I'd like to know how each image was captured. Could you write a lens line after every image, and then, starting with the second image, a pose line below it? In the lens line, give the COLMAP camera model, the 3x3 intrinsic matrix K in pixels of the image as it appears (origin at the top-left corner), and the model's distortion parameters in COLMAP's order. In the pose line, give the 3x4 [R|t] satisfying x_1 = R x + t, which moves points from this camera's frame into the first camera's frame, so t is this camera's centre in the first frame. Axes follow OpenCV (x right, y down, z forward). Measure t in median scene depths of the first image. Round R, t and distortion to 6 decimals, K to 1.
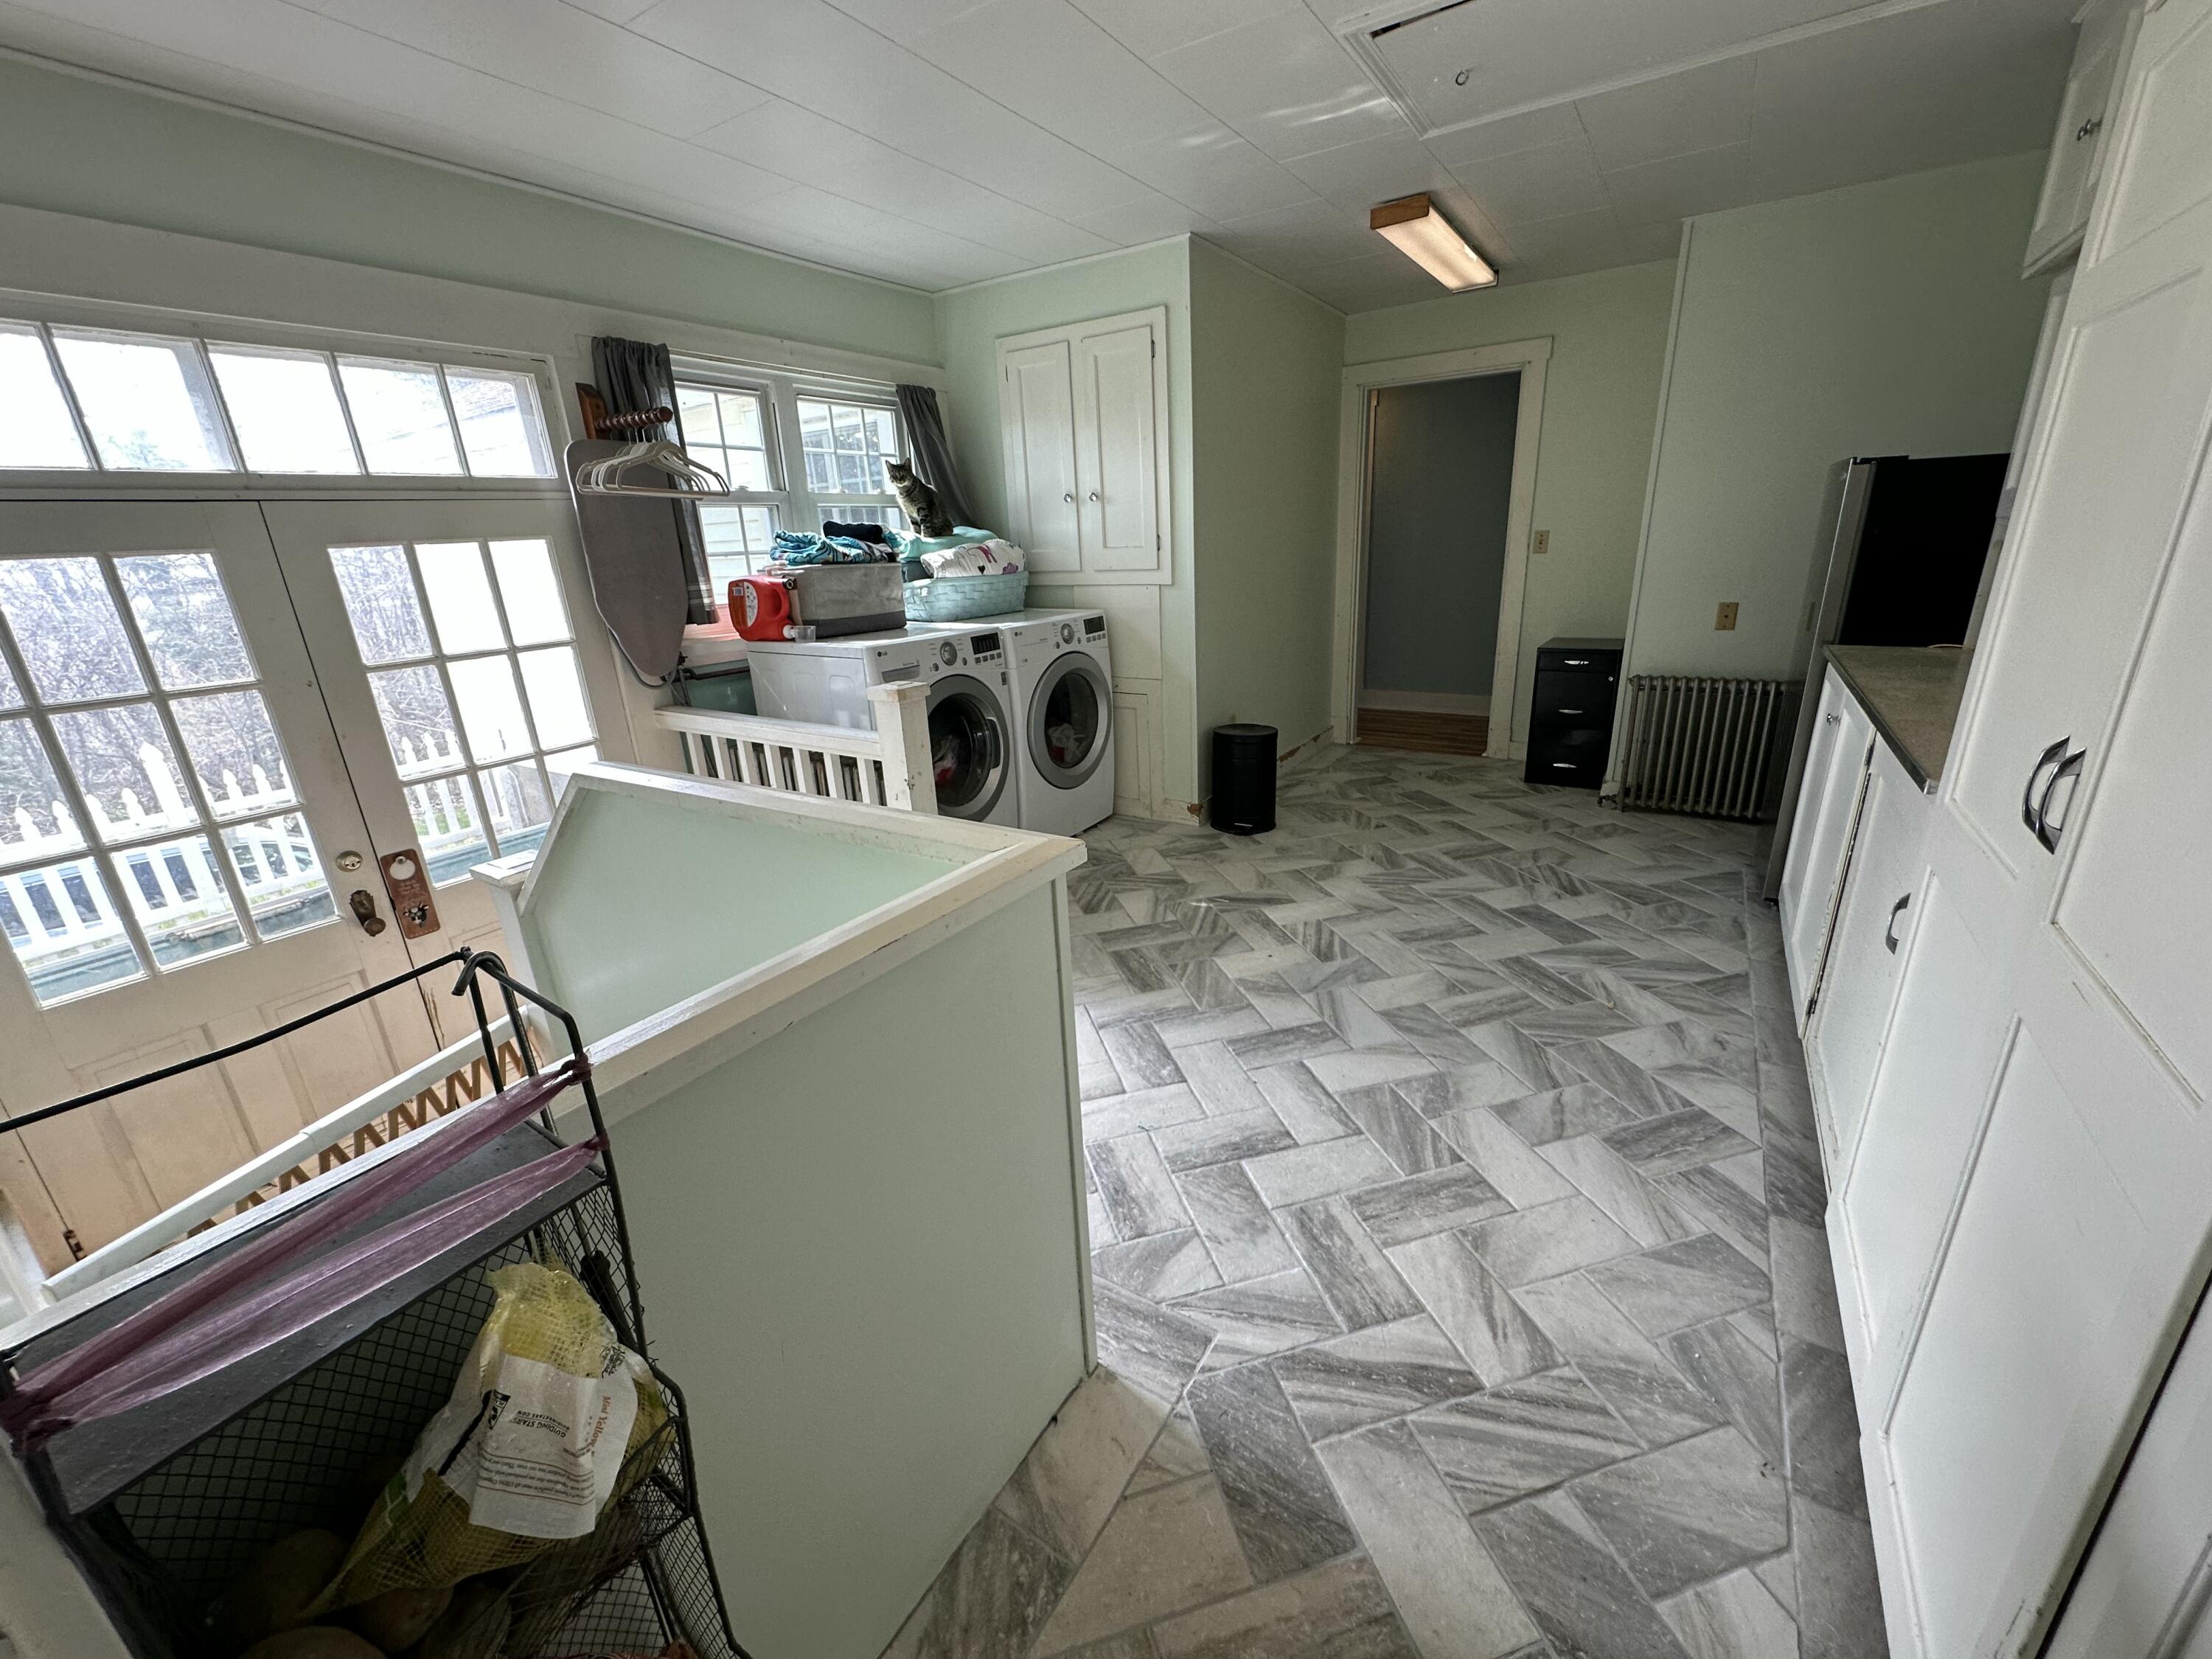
lens RADIAL K [[881.1, 0, 1108.7], [0, 881.1, 826.4], [0, 0, 1]] dist [-0.002129, 0.000459]
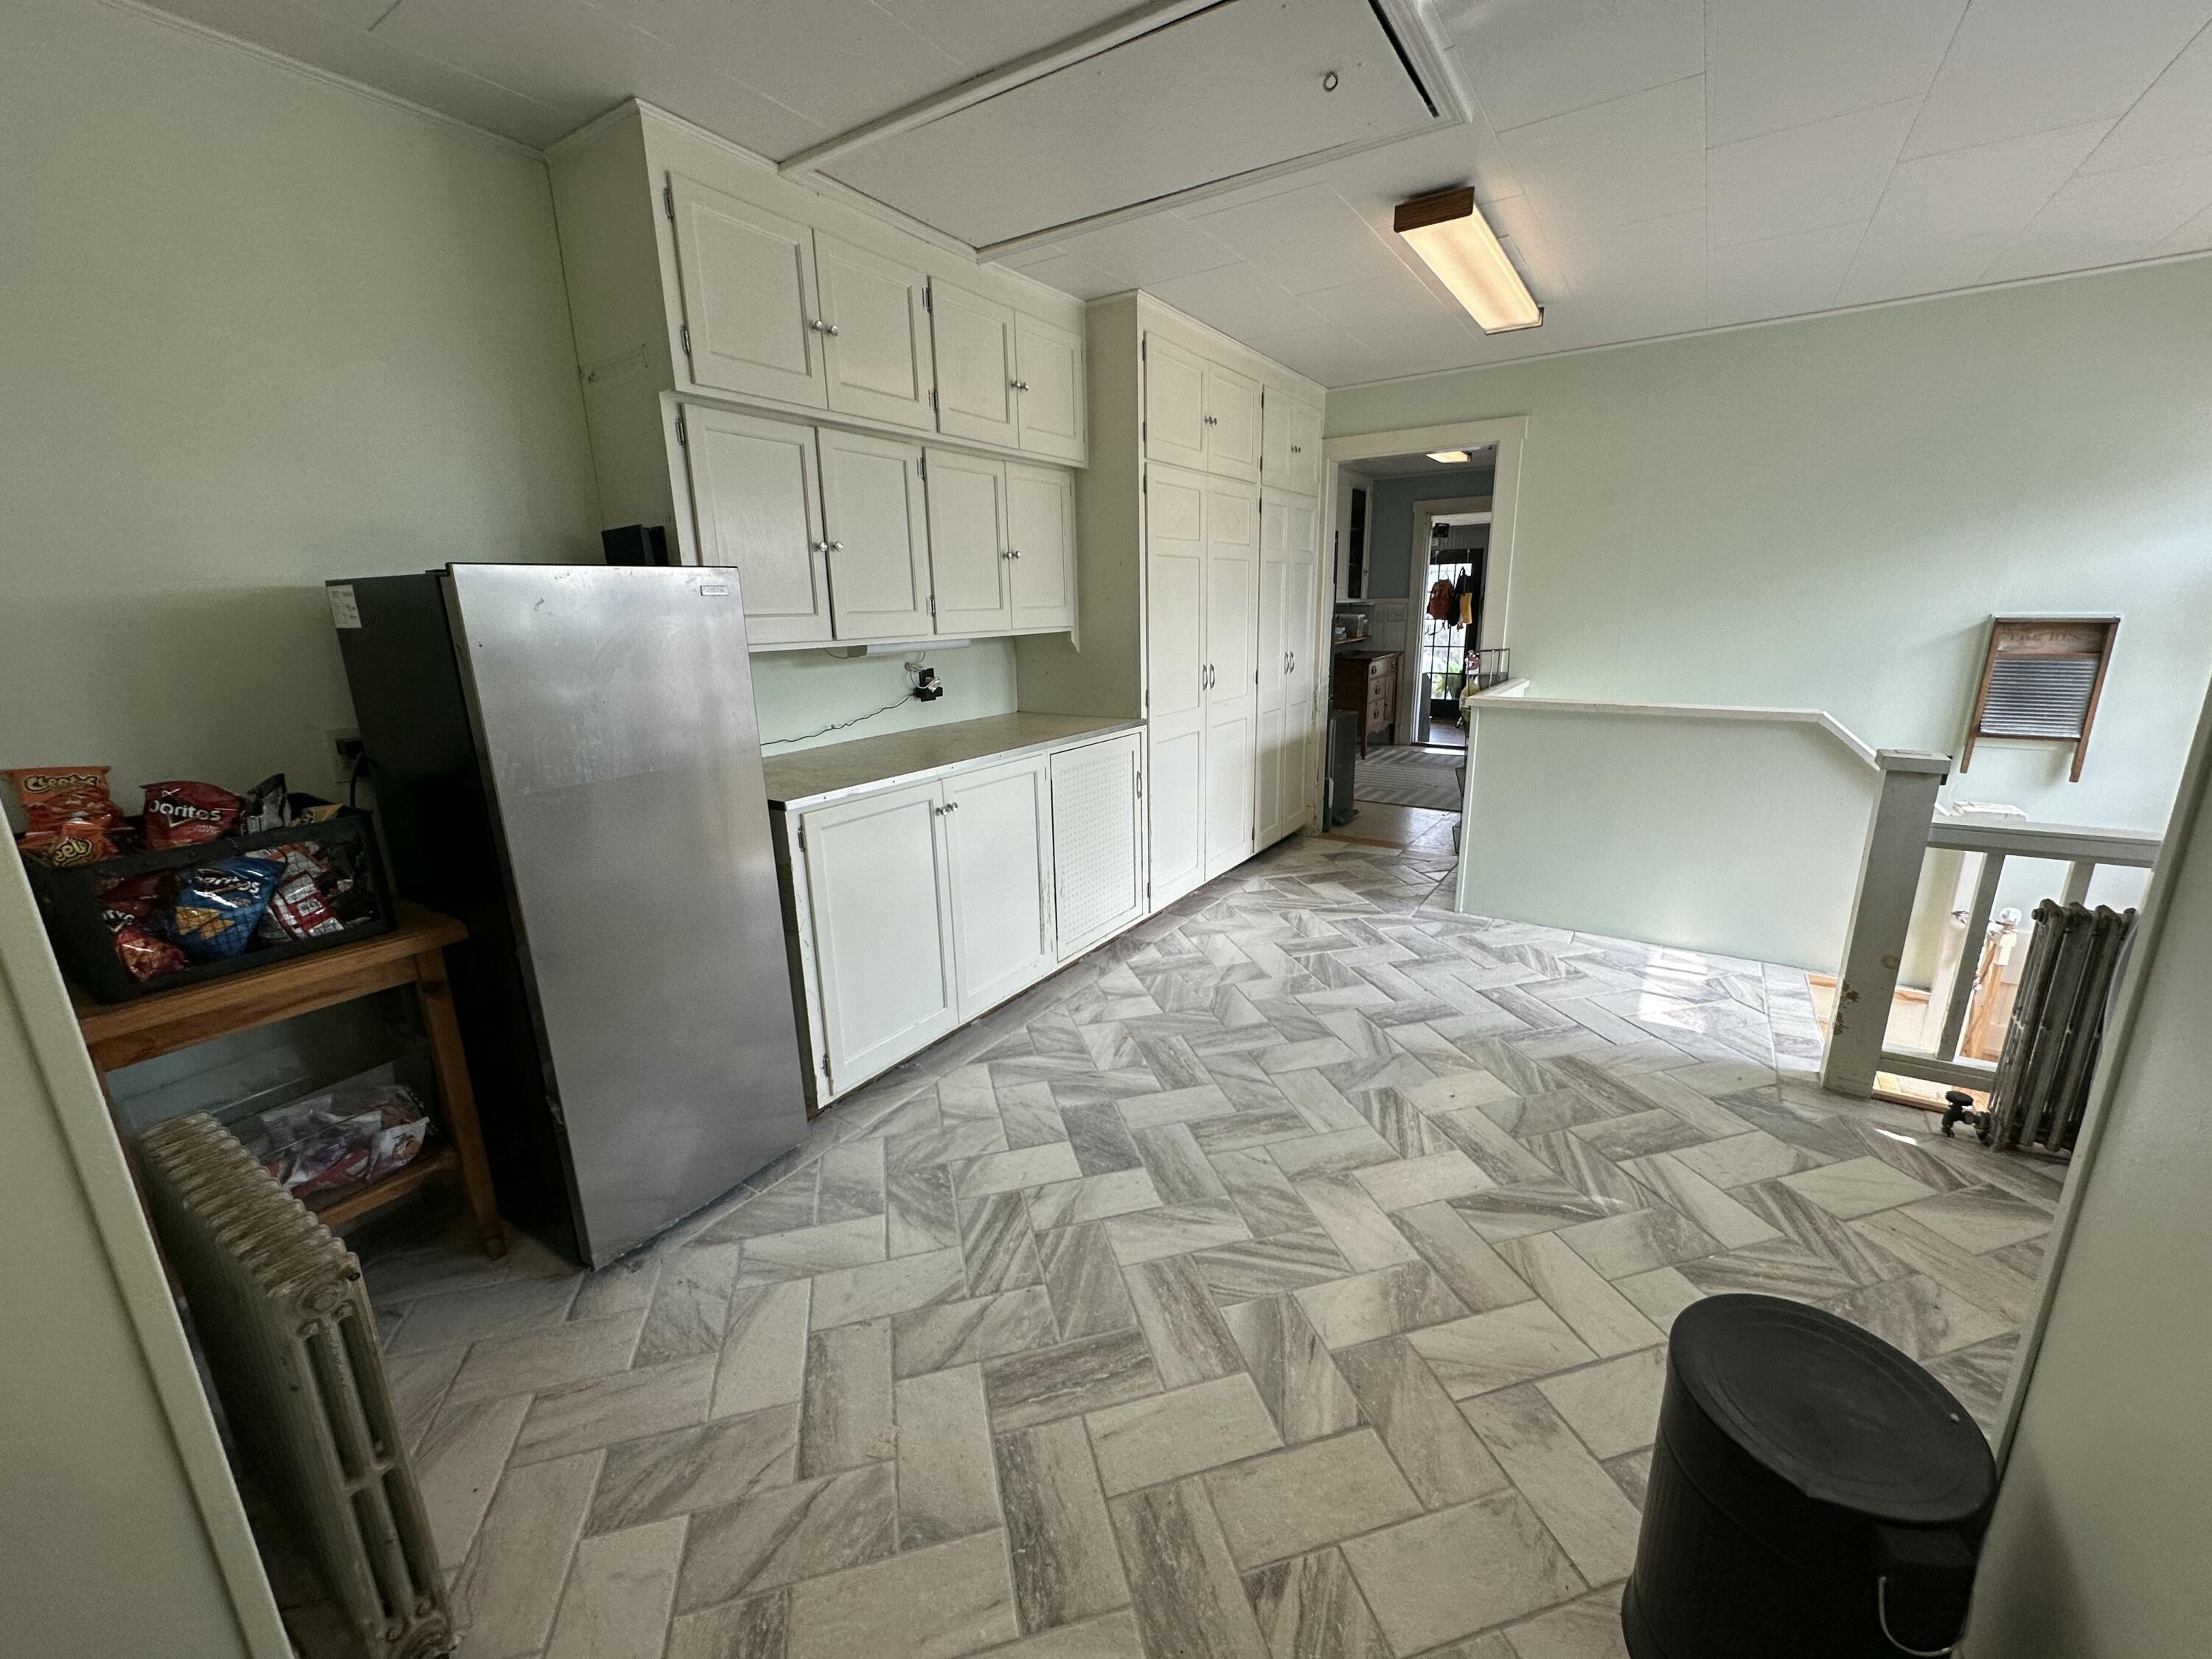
lens RADIAL K [[881.1, 0, 1108.2], [0, 881.1, 829.6], [0, 0, 1]] dist [-0.002129, 0.000459]
pose [[-0.998038, 0.057753, 0.024165, 0.543070], [0.061604, 0.837221, 0.543383, -0.626446], [0.011150, 0.543806, -0.839137, 1.773585]]
